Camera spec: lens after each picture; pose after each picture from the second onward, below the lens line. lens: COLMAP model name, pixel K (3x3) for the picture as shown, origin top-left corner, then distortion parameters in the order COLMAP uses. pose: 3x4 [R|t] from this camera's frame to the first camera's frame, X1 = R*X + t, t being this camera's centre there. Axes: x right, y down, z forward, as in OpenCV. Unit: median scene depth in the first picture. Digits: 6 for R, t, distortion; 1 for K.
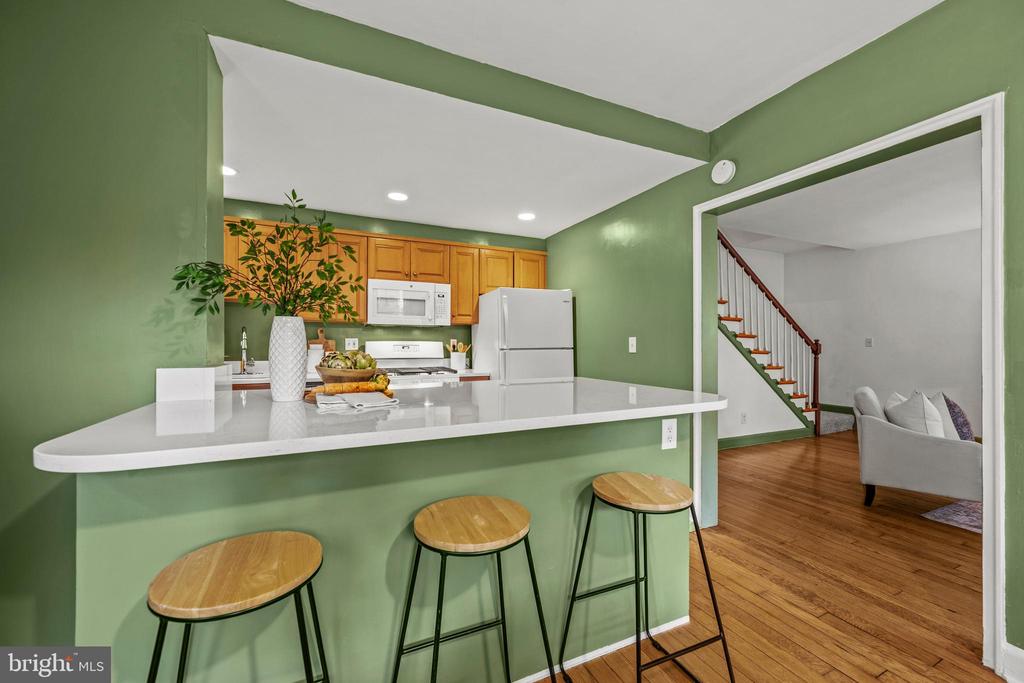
lens RADIAL K [[403.7, 0, 503.8], [0, 403.7, 344.1], [0, 0, 1]] dist [-0.003260, 0.001062]
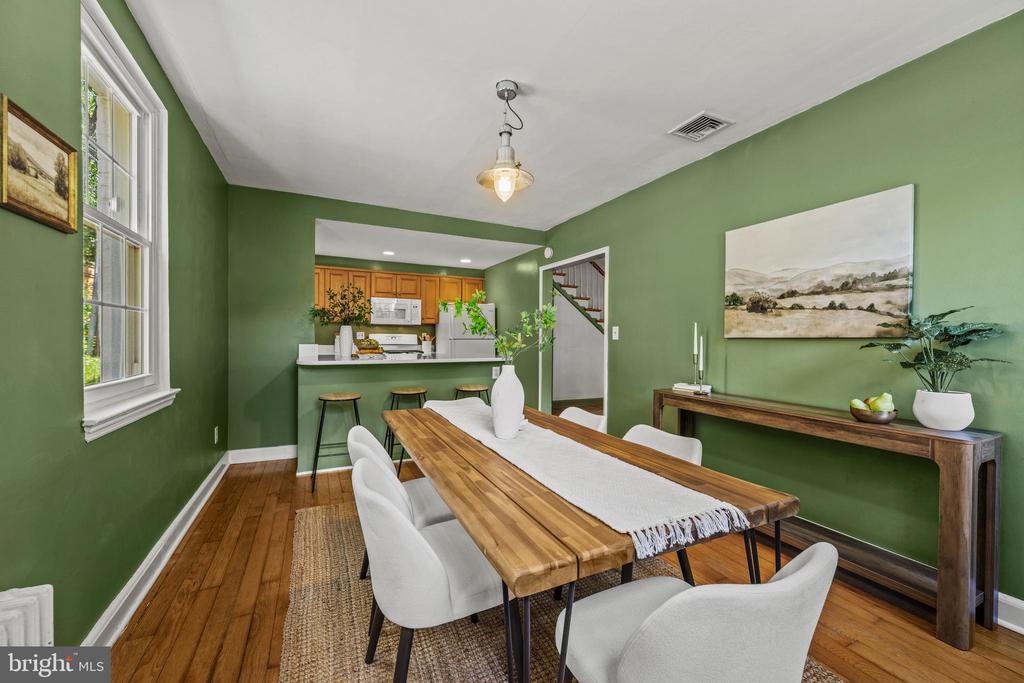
lens RADIAL K [[403.7, 0, 502.1], [0, 403.7, 345.0], [0, 0, 1]] dist [-0.003260, 0.001062]
pose [[0.999917, 0.009369, 0.008824, 0.188782], [-0.009562, 0.999709, 0.022129, -0.003230], [-0.008614, -0.022211, 0.999716, -0.664252]]
